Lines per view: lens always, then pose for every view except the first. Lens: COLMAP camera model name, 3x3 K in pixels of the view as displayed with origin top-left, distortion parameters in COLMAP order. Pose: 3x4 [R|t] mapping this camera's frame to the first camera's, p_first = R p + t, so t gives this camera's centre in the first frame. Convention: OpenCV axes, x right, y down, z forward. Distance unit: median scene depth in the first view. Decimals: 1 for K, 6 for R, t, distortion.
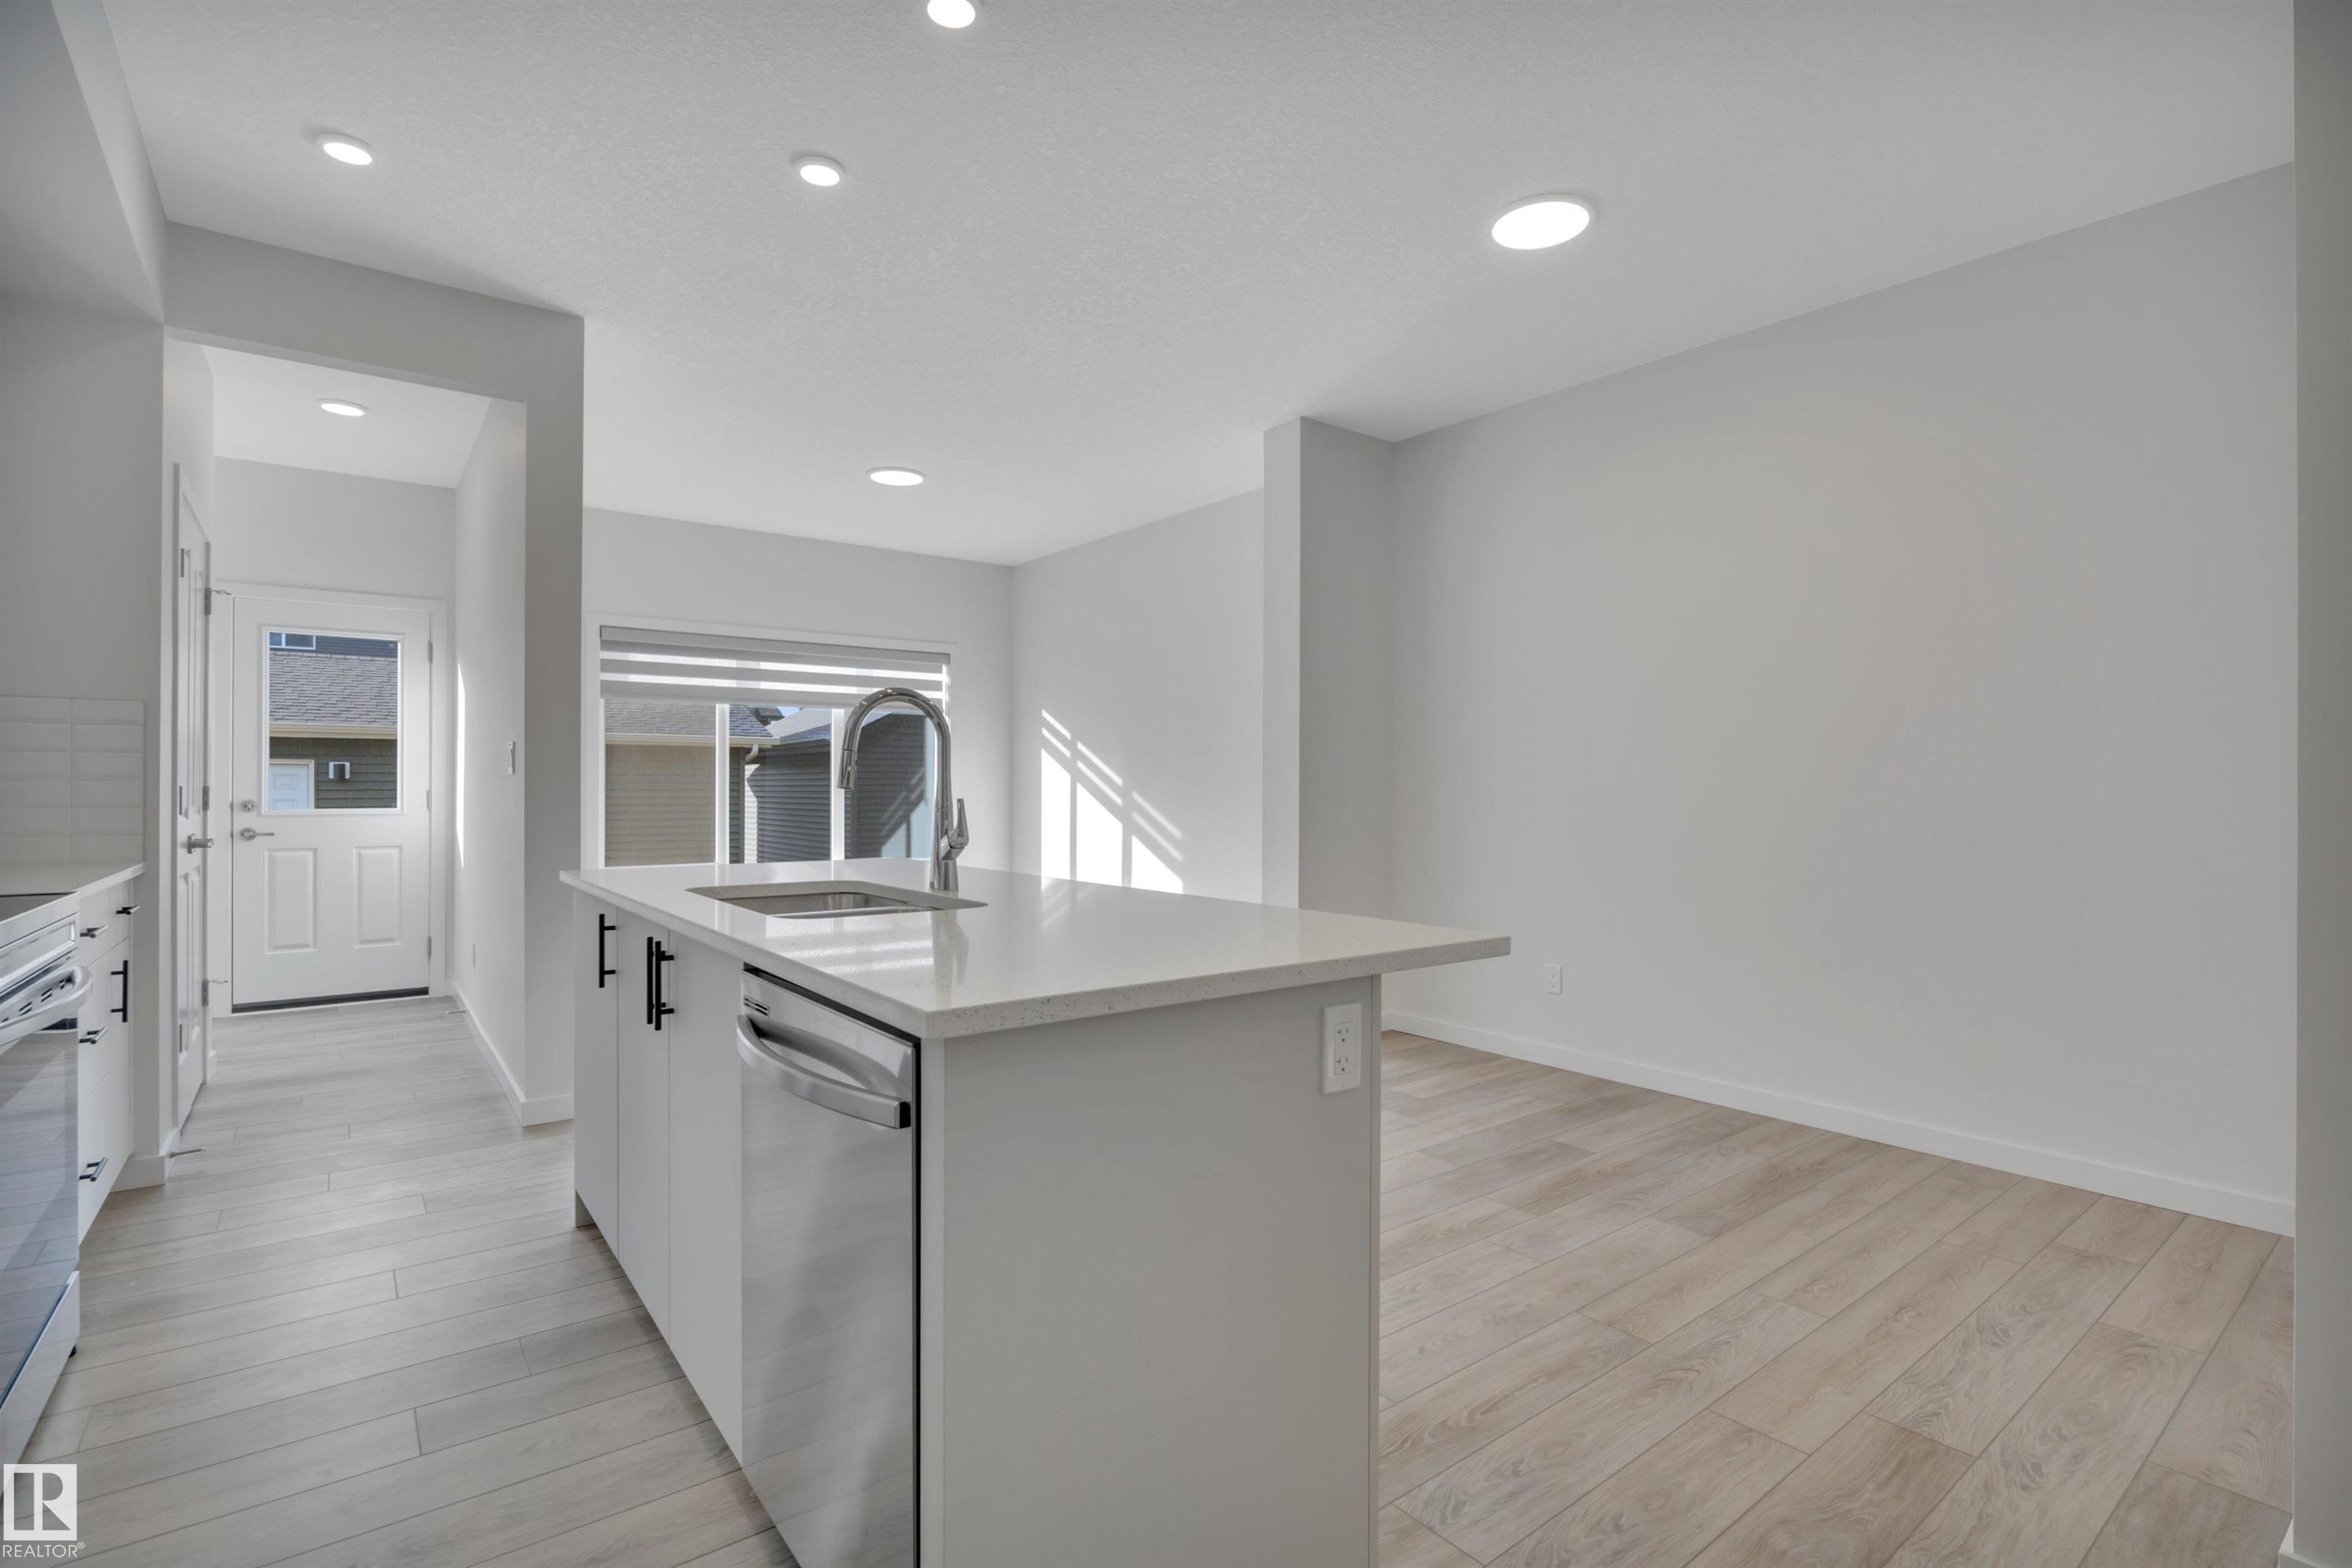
lens RADIAL K [[1084.1, 0, 1170.9], [0, 1084.1, 781.7], [0, 0, 1]] dist [-0.015635, 0.001313]
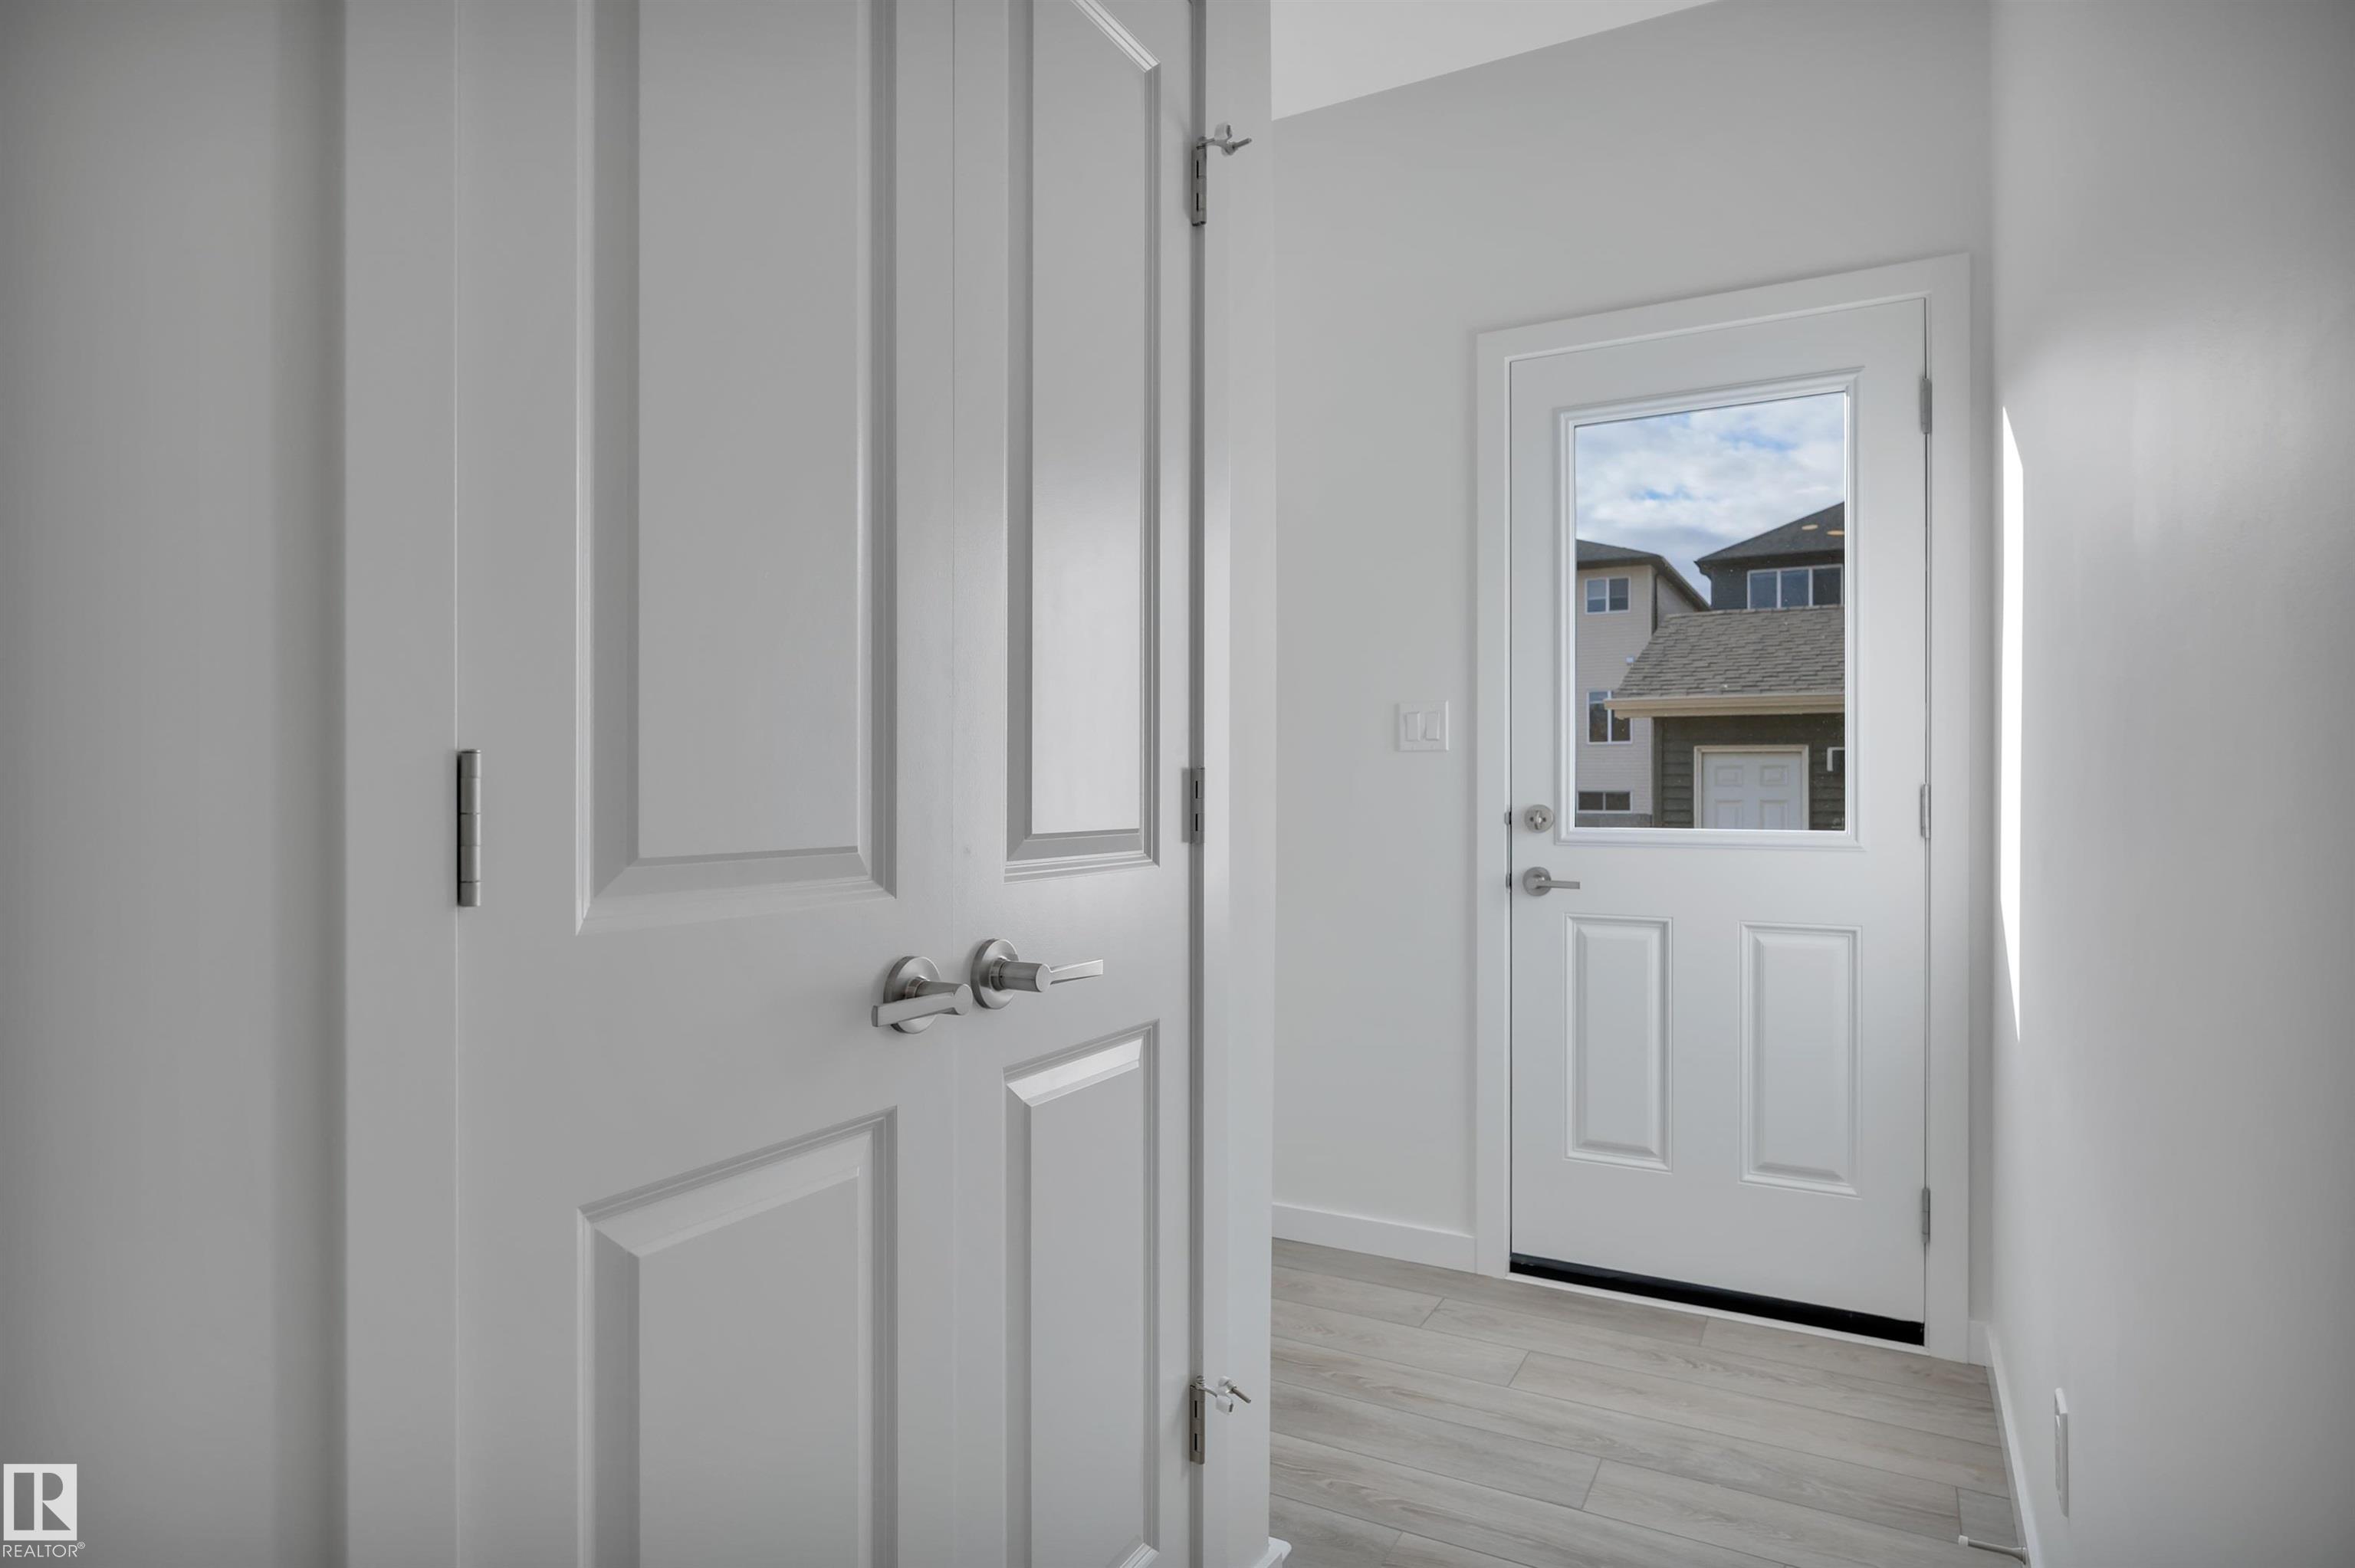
lens RADIAL K [[1282.6, 0, 1190.1], [0, 1282.6, 787.6], [0, 0, 1]] dist [-0.001613, -0.002516]
pose [[0.403519, -0.000270, -0.914971, -0.428733], [0.006447, 0.999976, 0.002549, 0.007030], [0.914948, -0.006928, 0.403511, 0.652440]]
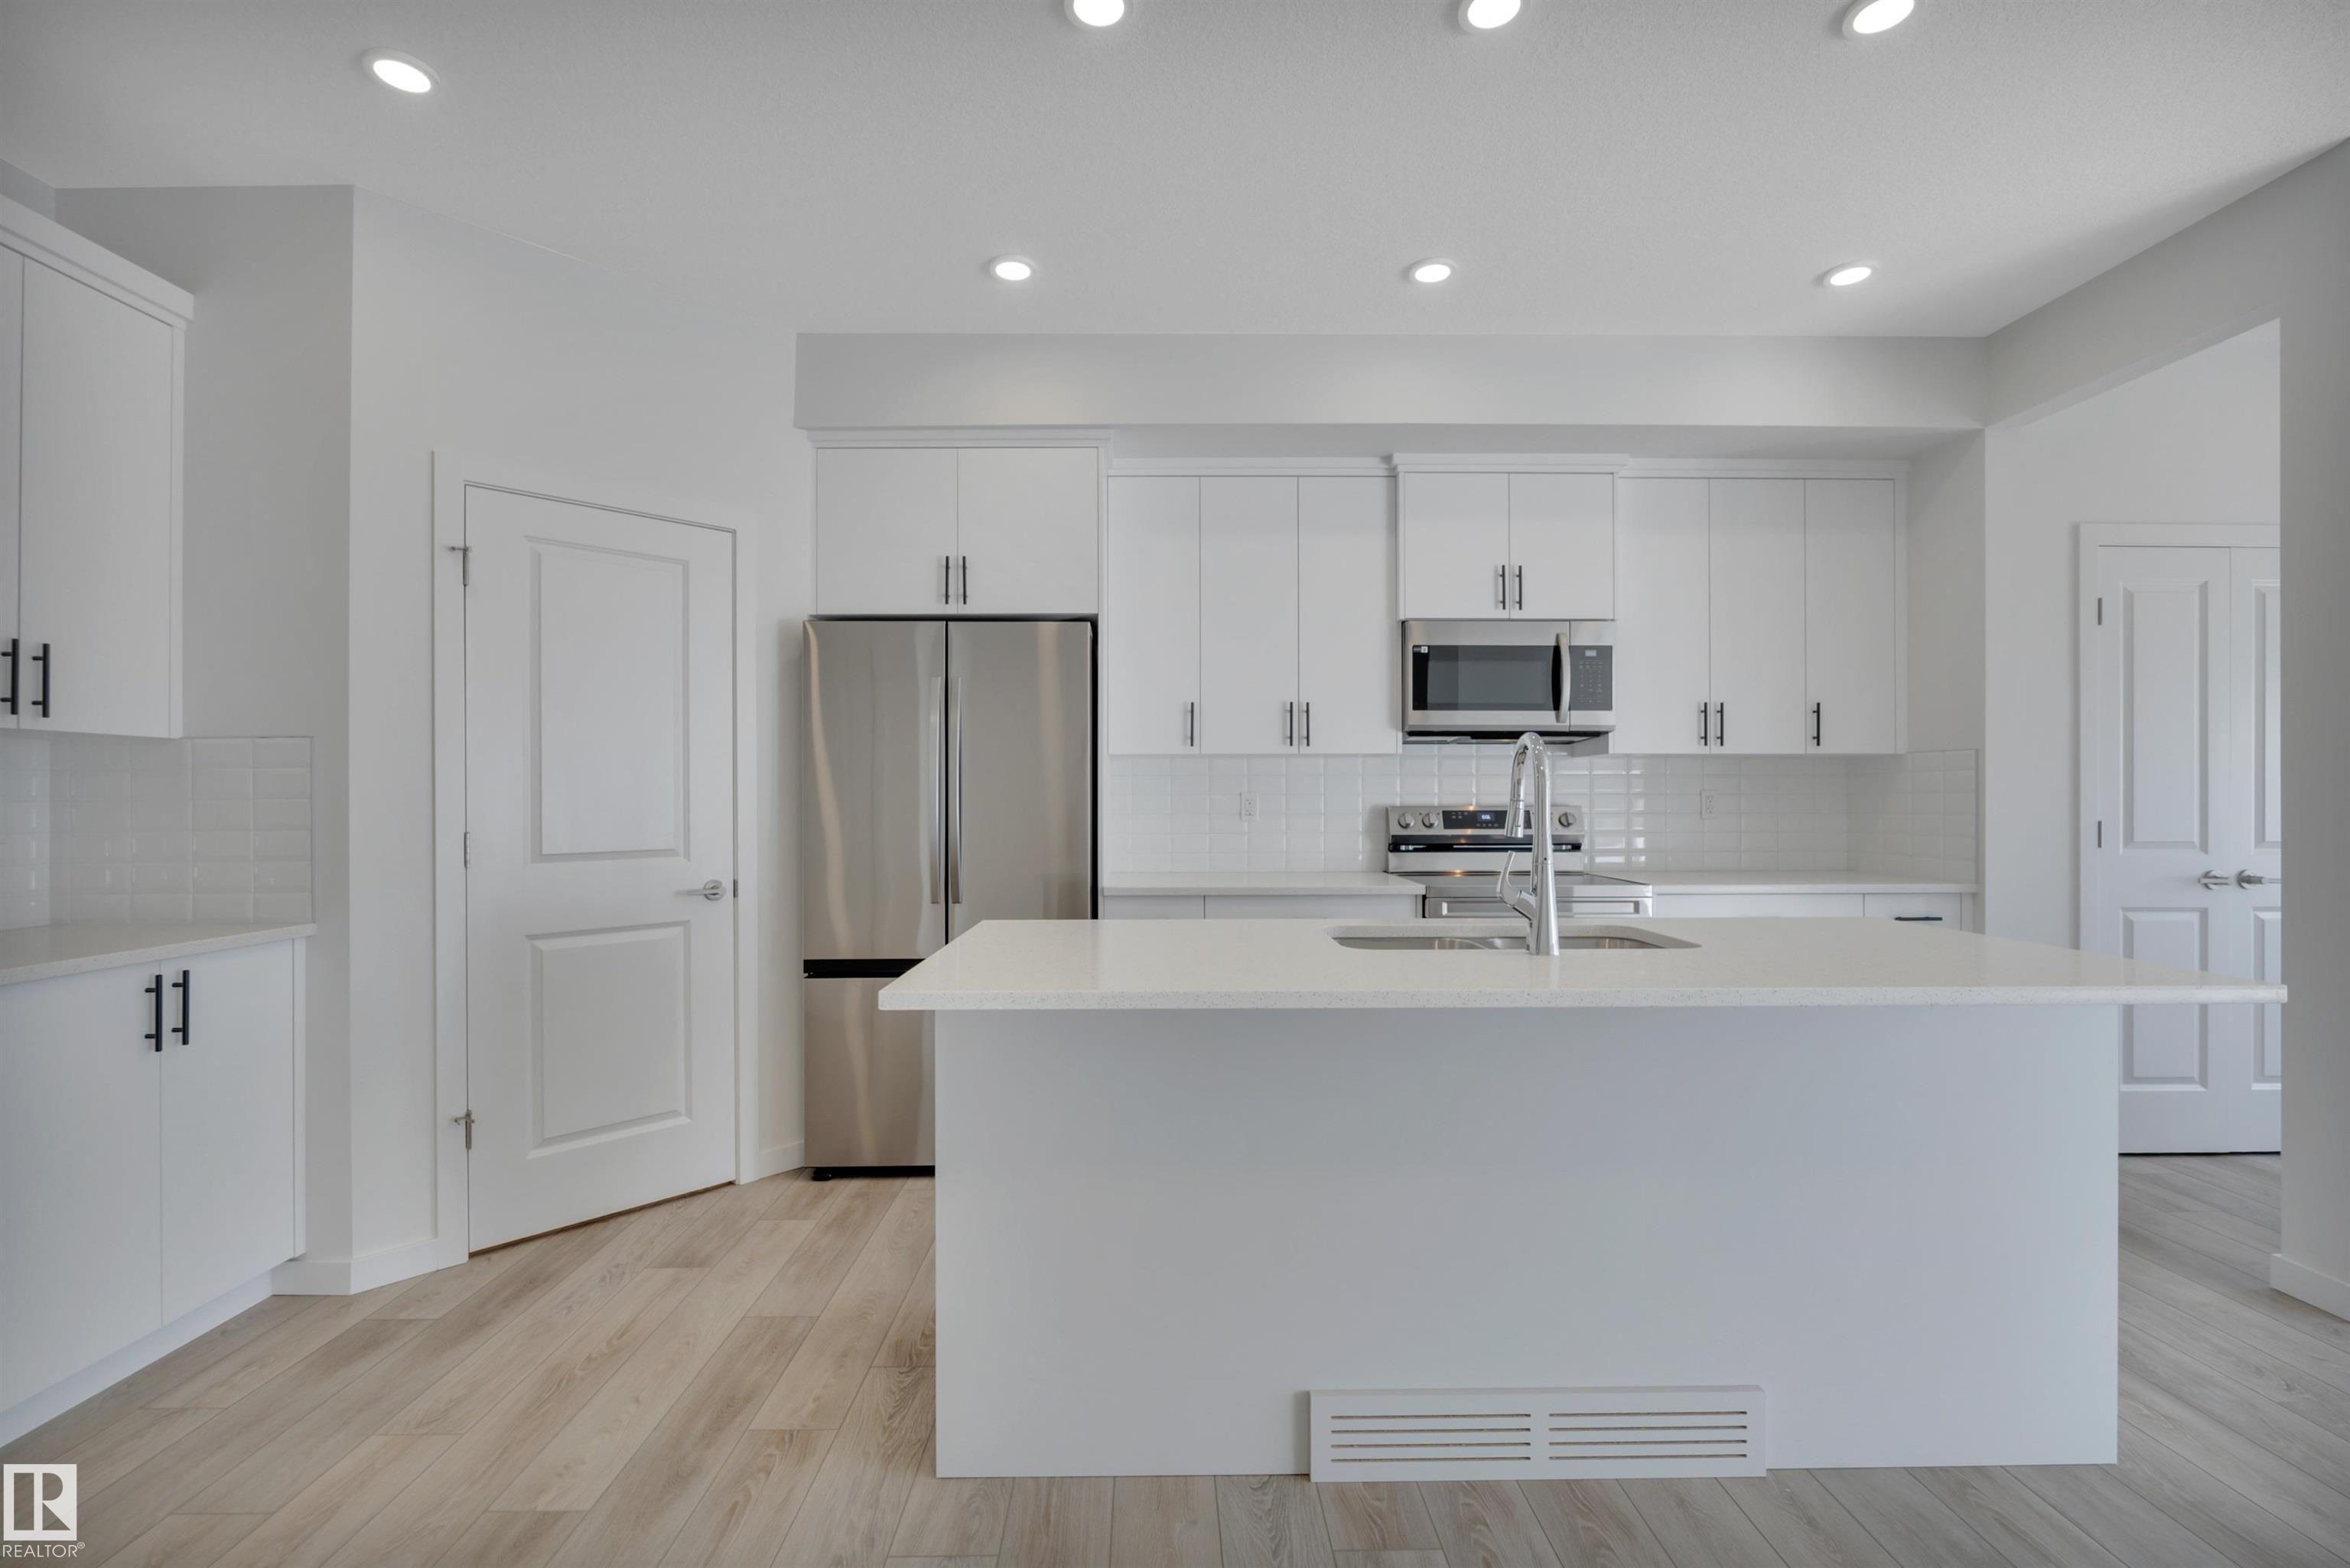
lens RADIAL K [[1043.1, 0, 1152.5], [0, 1043.1, 775.1], [0, 0, 1]] dist [-0.010869, 0.001655]
pose [[-0.606861, -0.019111, -0.794578, 0.298286], [0.001710, 0.999677, -0.025350, -0.010553], [0.794806, -0.016742, -0.606633, 0.557597]]
